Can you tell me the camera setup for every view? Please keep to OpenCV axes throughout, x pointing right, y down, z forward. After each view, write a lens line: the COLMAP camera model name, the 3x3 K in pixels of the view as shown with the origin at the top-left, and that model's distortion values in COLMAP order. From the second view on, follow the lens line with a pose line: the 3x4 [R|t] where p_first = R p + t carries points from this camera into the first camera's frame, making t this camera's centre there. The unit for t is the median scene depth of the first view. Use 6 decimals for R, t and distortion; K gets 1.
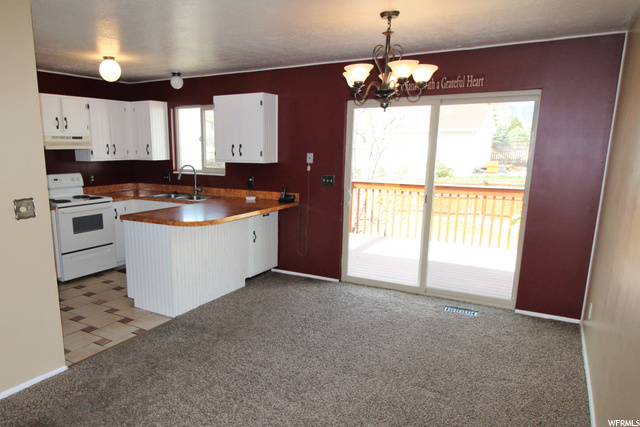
lens RADIAL K [[449.8, 0, 261.8], [0, 449.8, 243.2], [0, 0, 1]] dist [-0.003601, -0.004460]
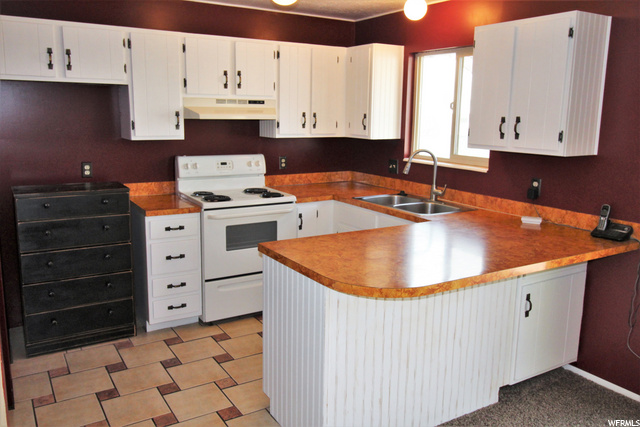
lens RADIAL K [[522.3, 0, 319.0], [0, 522.3, 203.6], [0, 0, 1]] dist [0.009266, 0.003243]
pose [[0.897919, 0.089717, -0.430921, 0.013583], [-0.108159, 0.993963, -0.018432, -0.082838], [0.426666, 0.063158, 0.902201, 0.358209]]
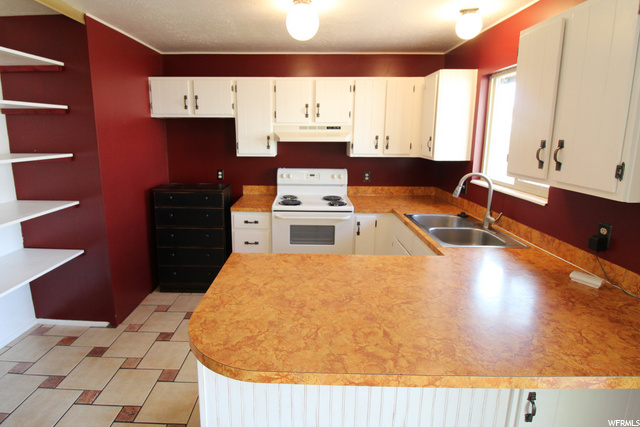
lens RADIAL K [[321.7, 0, 301.8], [0, 321.7, 188.6], [0, 0, 1]] dist [-0.006076, -0.002418]
pose [[0.516404, 0.147066, -0.843622, 0.068502], [-0.185981, 0.980890, 0.057152, -0.148413], [0.835905, 0.127384, 0.533887, 0.651227]]
